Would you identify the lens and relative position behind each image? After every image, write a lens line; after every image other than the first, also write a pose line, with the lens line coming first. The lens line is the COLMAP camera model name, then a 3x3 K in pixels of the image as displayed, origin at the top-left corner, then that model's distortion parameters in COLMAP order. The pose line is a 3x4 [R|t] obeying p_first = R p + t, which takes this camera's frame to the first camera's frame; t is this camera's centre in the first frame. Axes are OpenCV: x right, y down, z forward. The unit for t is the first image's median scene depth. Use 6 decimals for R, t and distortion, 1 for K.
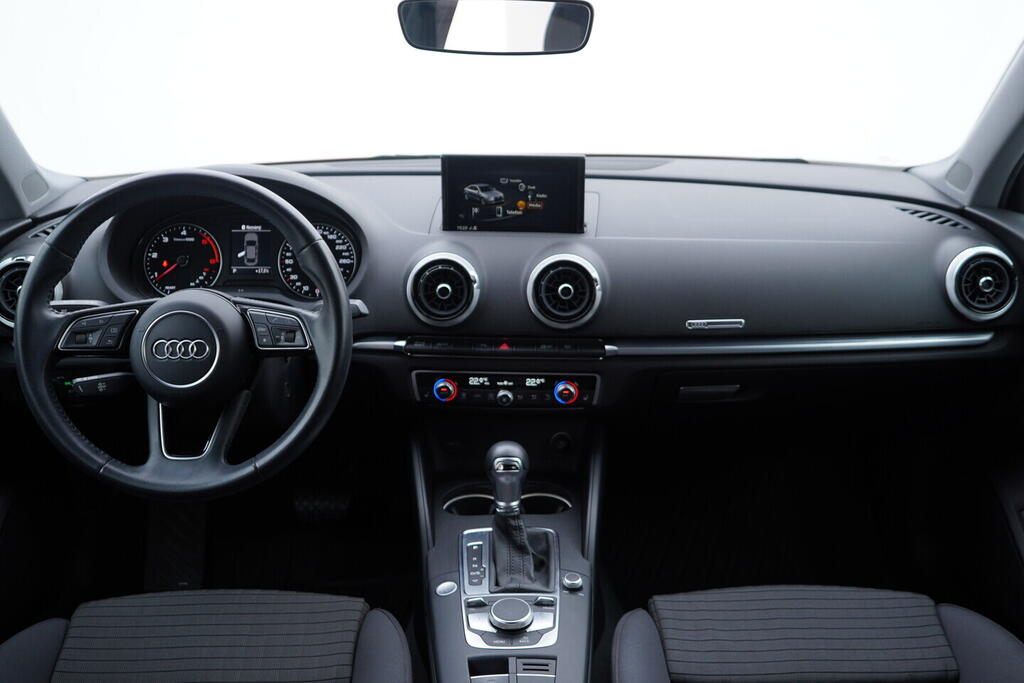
lens RADIAL K [[1078.9, 0, 512.0], [0, 1078.9, 341.5], [0, 0, 1]] dist [-0.014822, 0.033769]
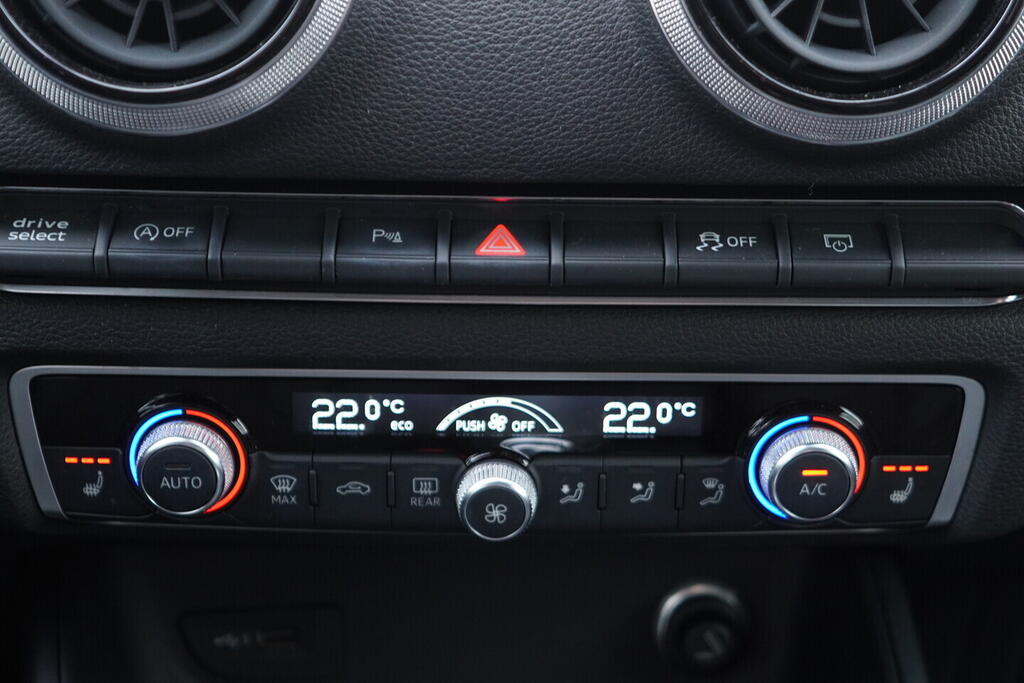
lens RADIAL K [[1685.2, 0, 512.0], [0, 1685.2, 341.5], [0, 0, 1]] dist [-0.020987, 0.057265]
pose [[0.994492, -0.015991, 0.103588, -0.035569], [0.005002, 0.994408, 0.105489, -0.008937], [-0.104696, -0.104389, 0.989010, 0.711285]]
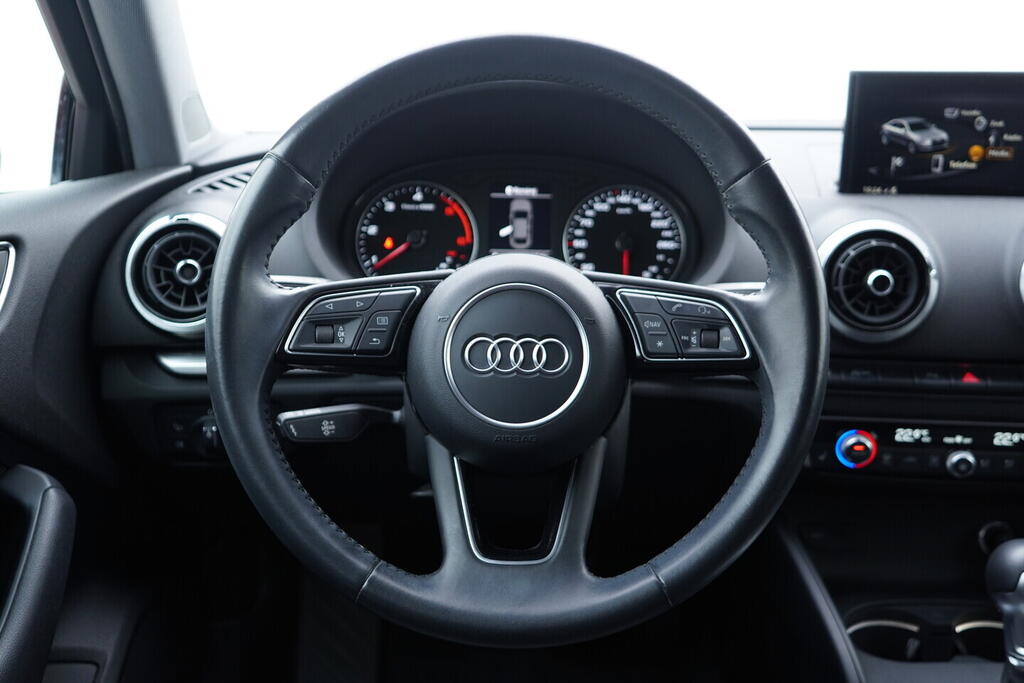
lens RADIAL K [[1078.9, 0, 512.0], [0, 1078.9, 341.5], [0, 0, 1]] dist [-0.014822, 0.033769]
pose [[0.999298, 0.019037, -0.032256, -0.243575], [-0.021139, 0.997585, -0.066157, 0.029529], [0.030919, 0.066792, 0.997288, 0.391609]]
